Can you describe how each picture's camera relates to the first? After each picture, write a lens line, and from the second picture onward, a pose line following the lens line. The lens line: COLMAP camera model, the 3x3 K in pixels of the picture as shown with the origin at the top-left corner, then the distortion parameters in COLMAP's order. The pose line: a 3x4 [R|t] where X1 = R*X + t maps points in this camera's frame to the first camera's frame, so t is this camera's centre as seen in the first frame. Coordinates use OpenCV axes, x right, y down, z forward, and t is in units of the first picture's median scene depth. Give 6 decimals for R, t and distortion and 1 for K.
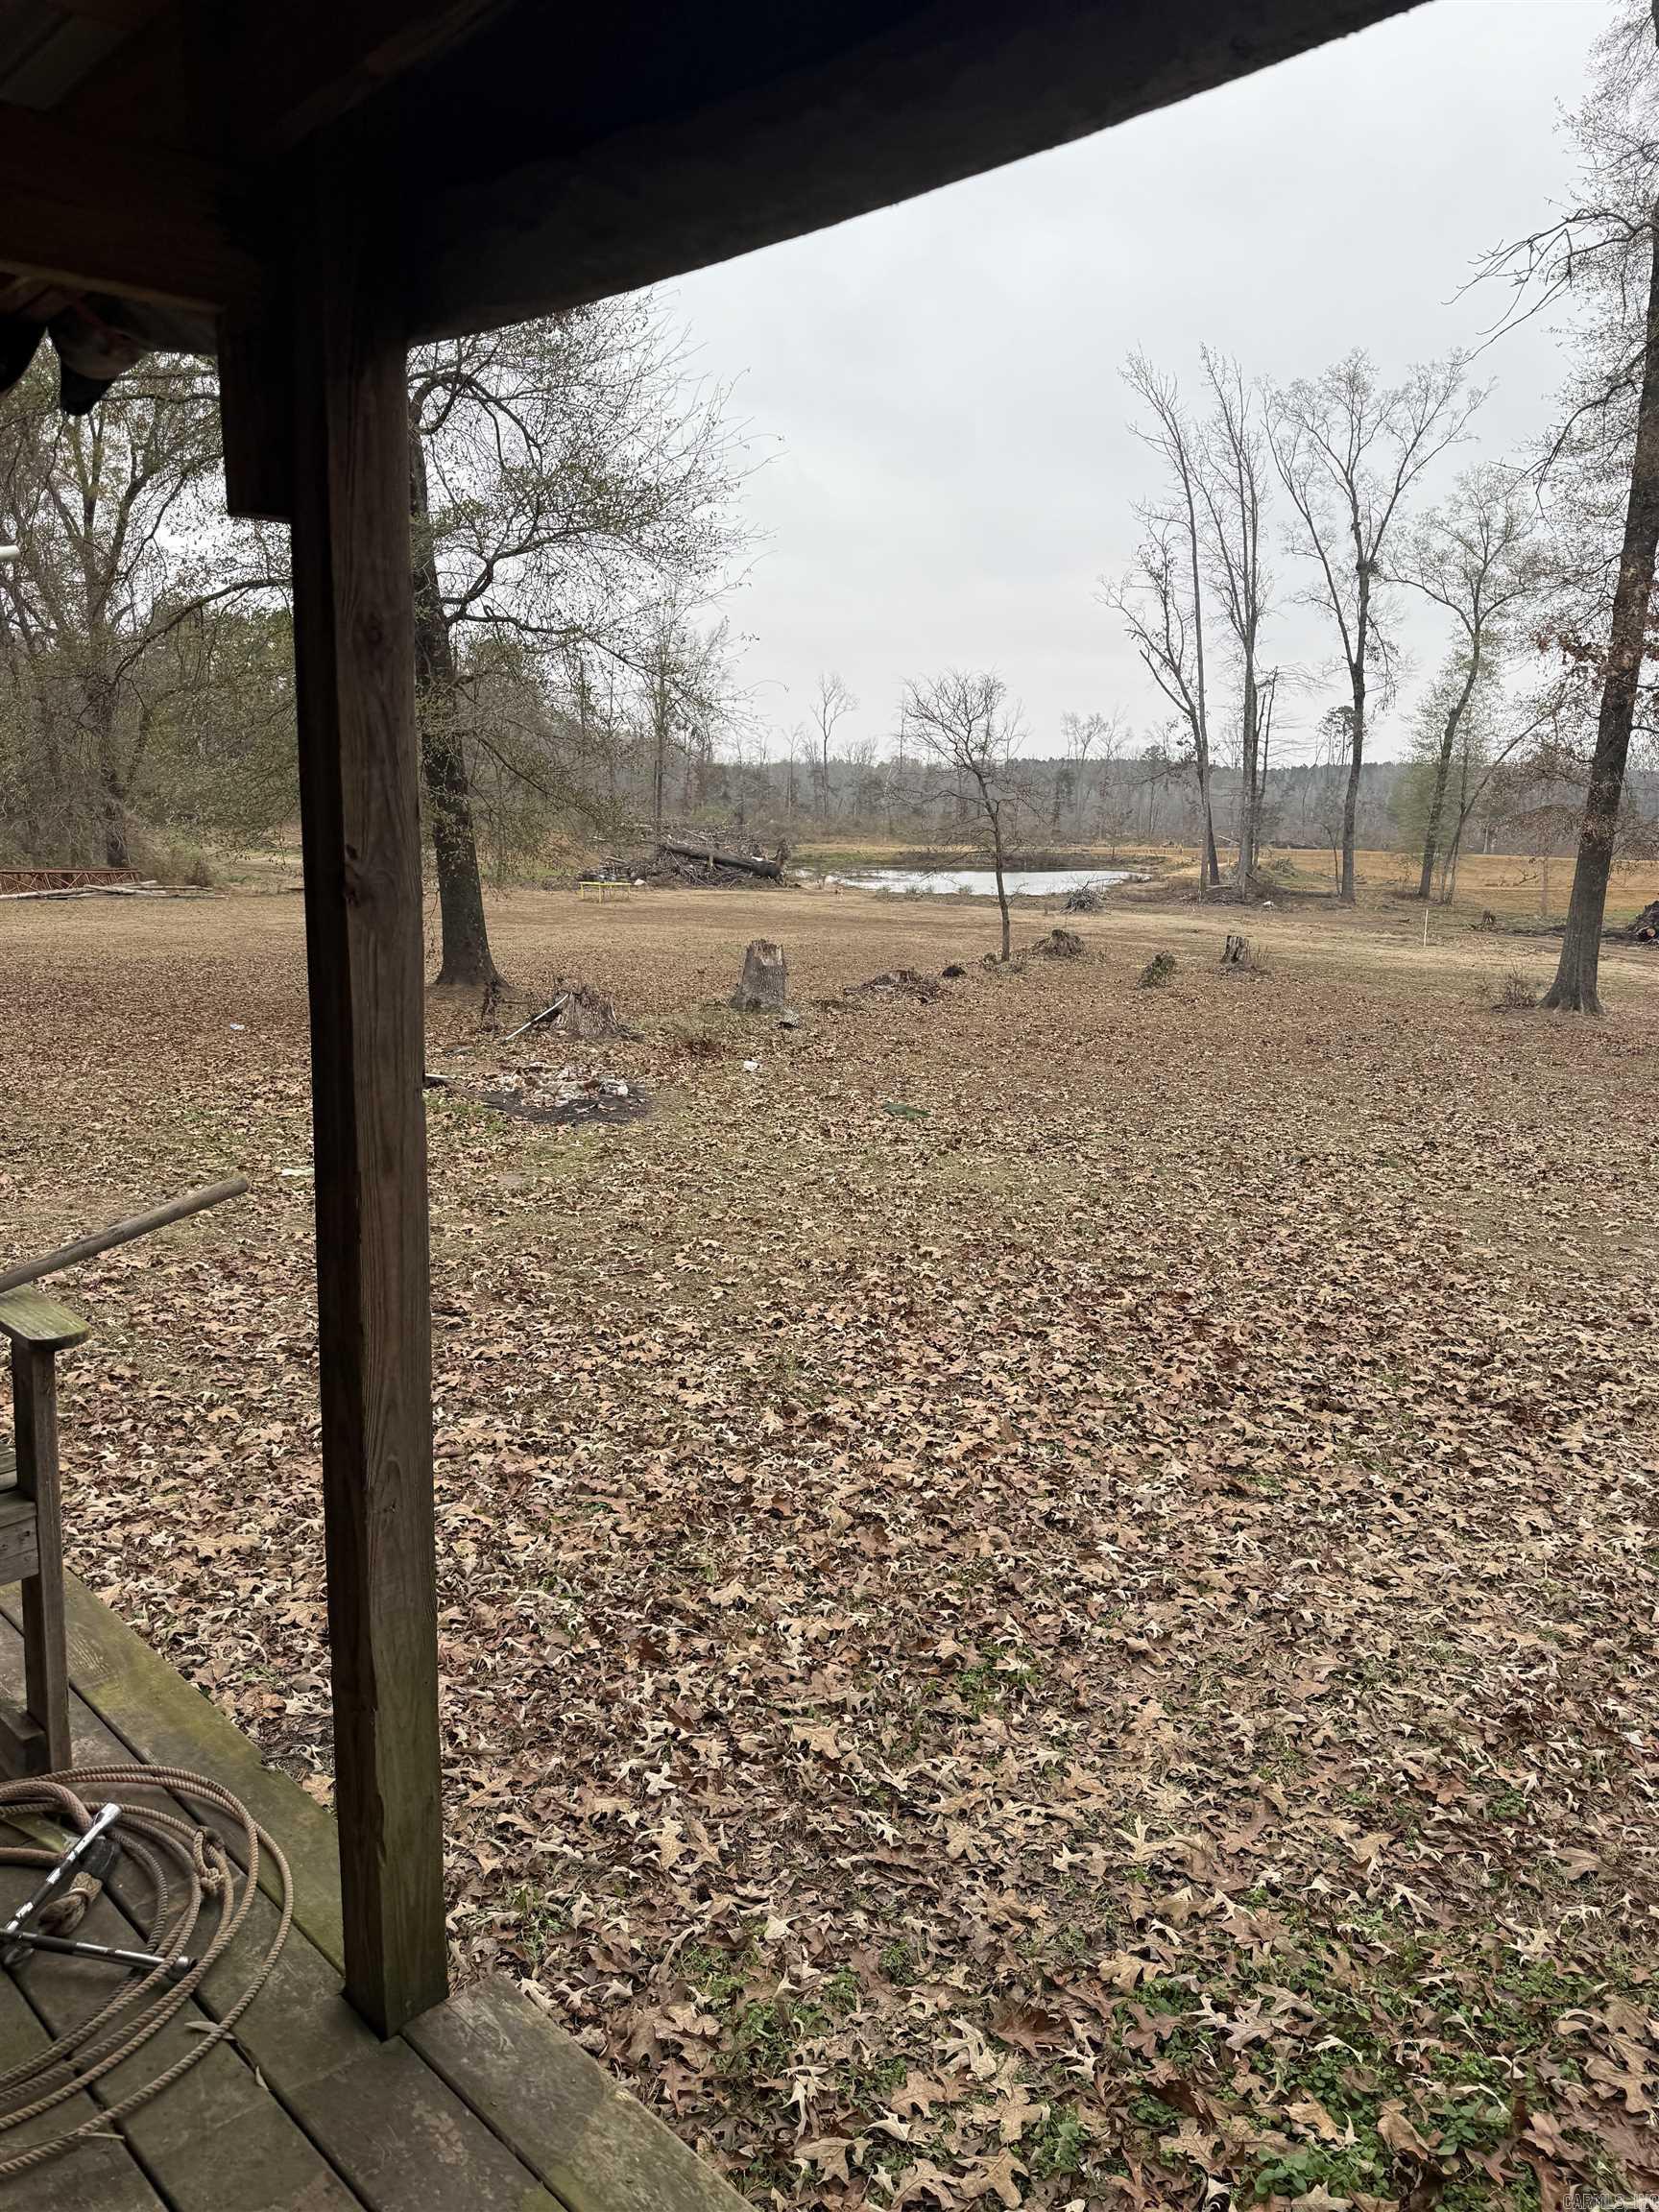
lens RADIAL K [[1498.1, 0, 829.5], [0, 1498.1, 1106.0], [0, 0, 1]] dist [0.043798, -0.092749]
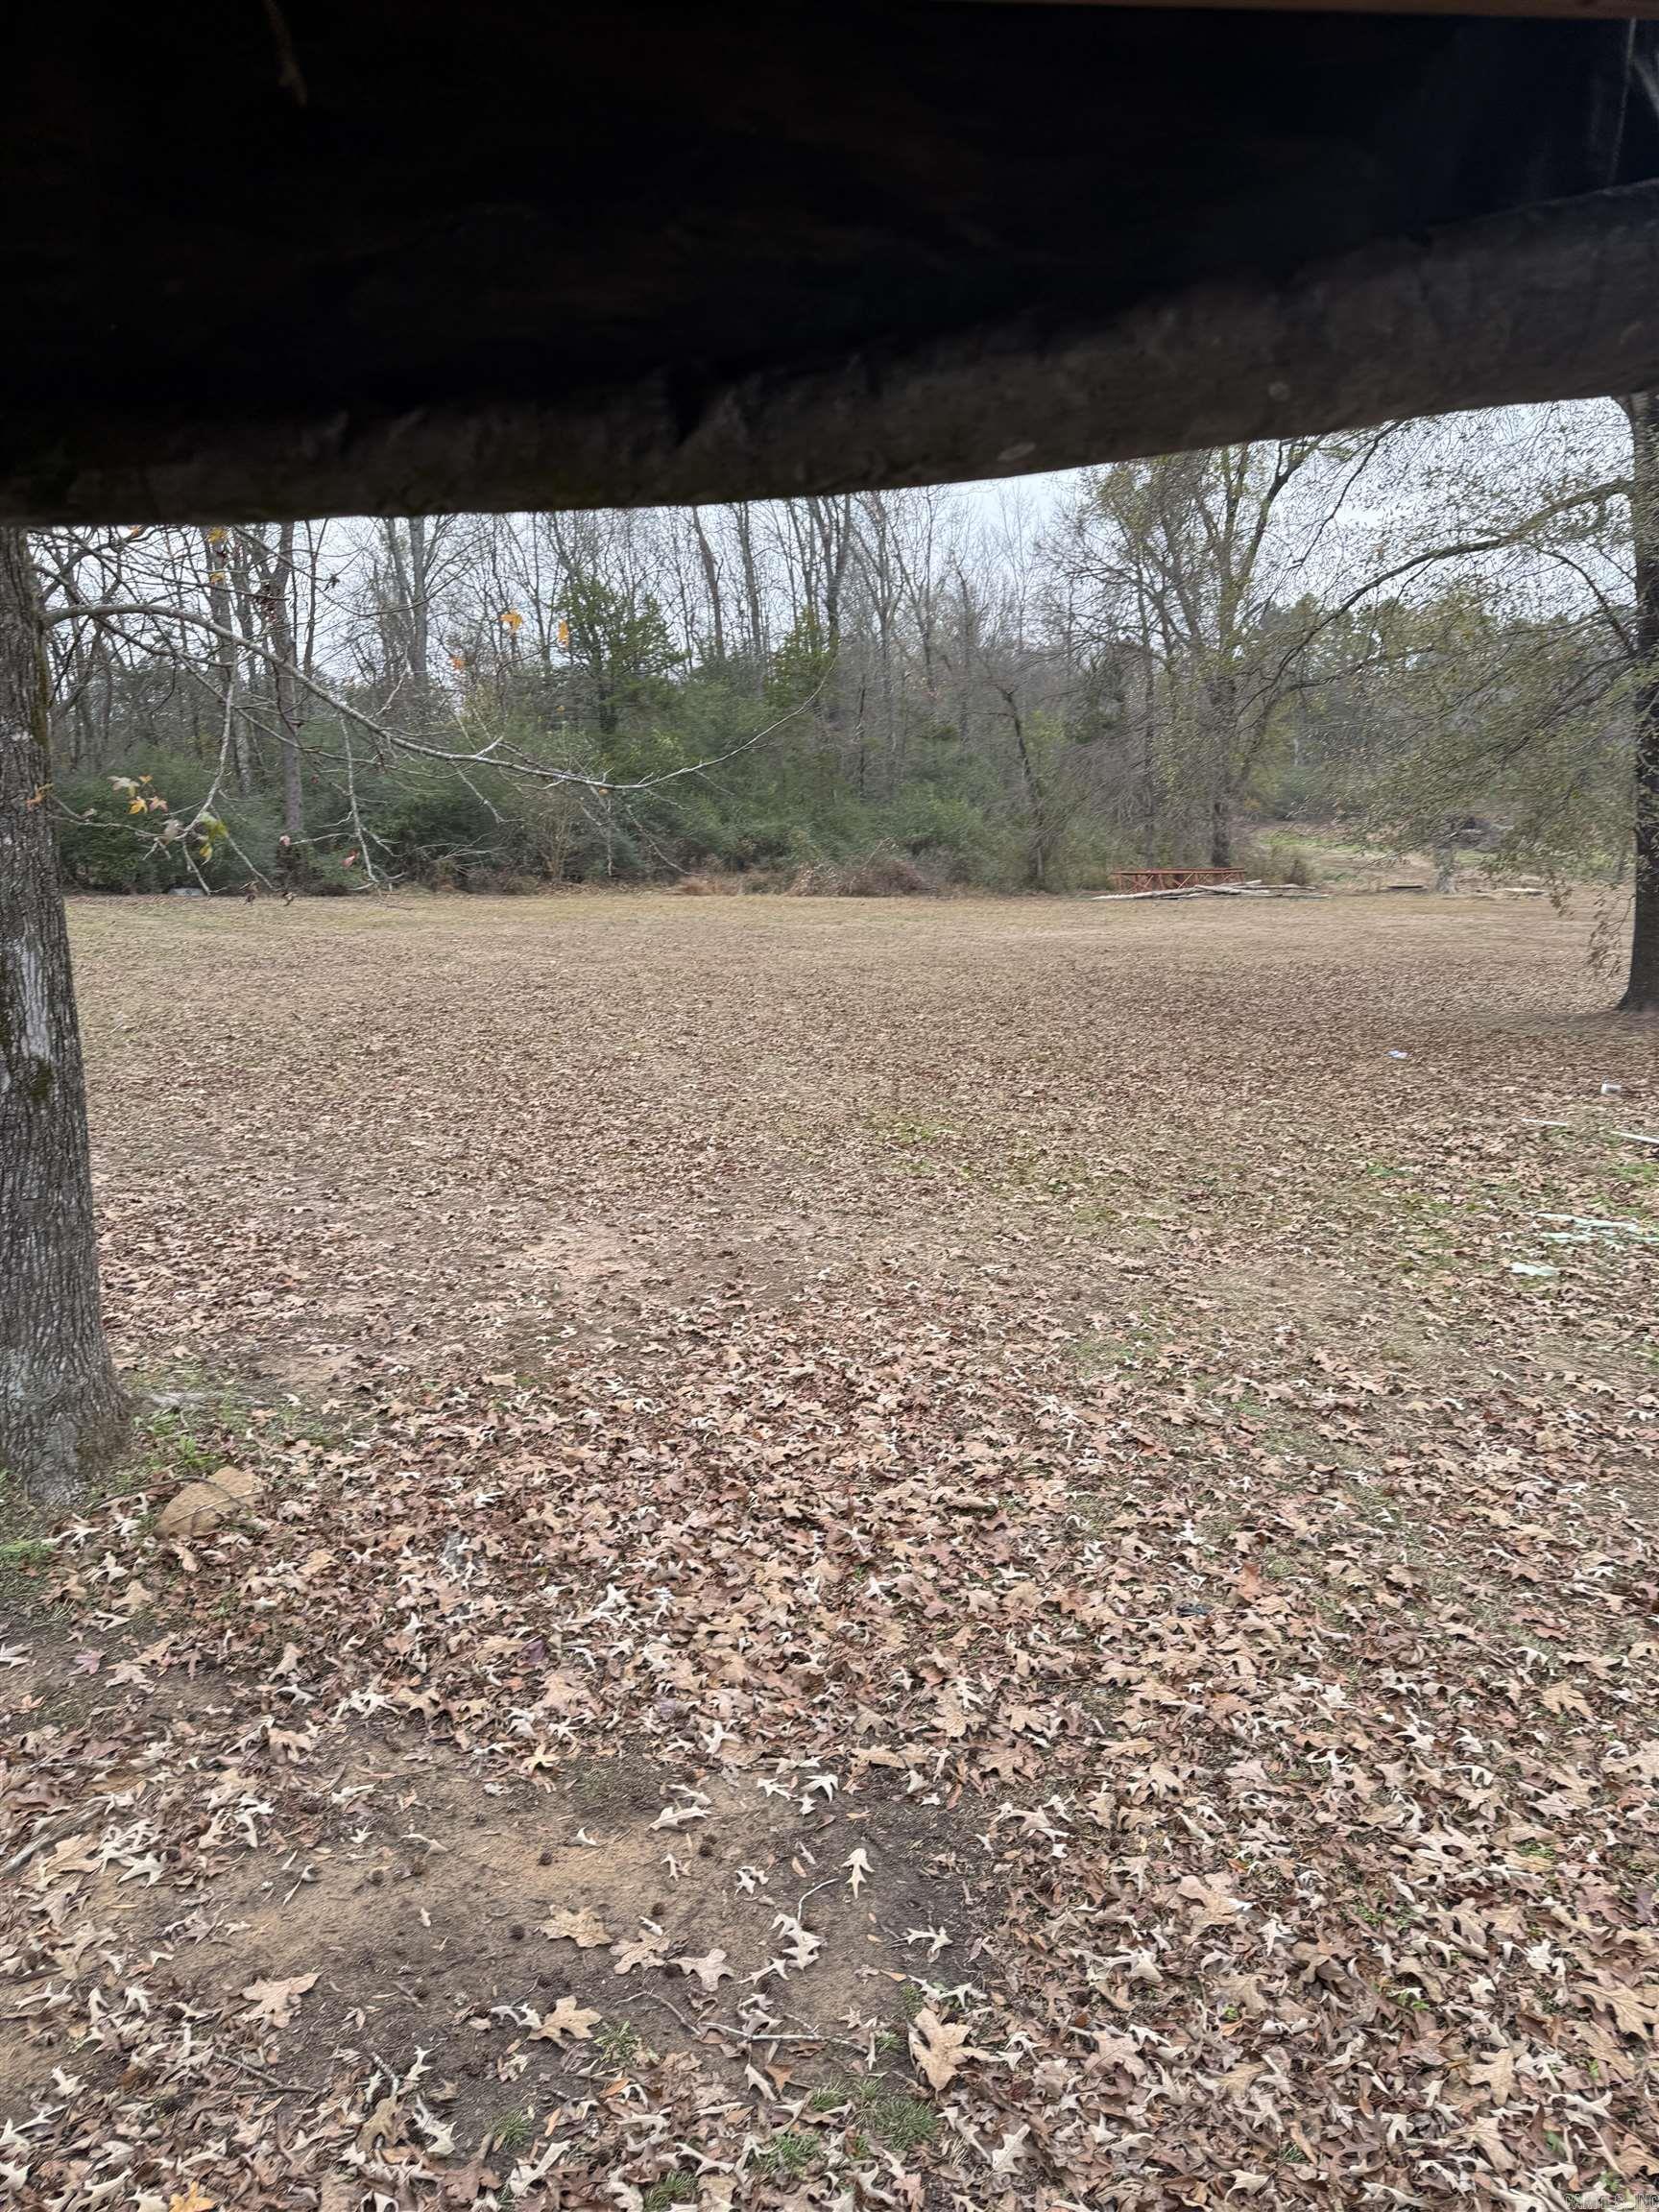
lens RADIAL K [[1498.1, 0, 829.5], [0, 1498.1, 1106.0], [0, 0, 1]] dist [0.043798, -0.092749]
pose [[0.783860, 0.089070, -0.614516, -0.130061], [-0.086467, 0.995674, 0.034021, -0.028062], [0.614888, 0.026468, 0.788171, 0.120675]]
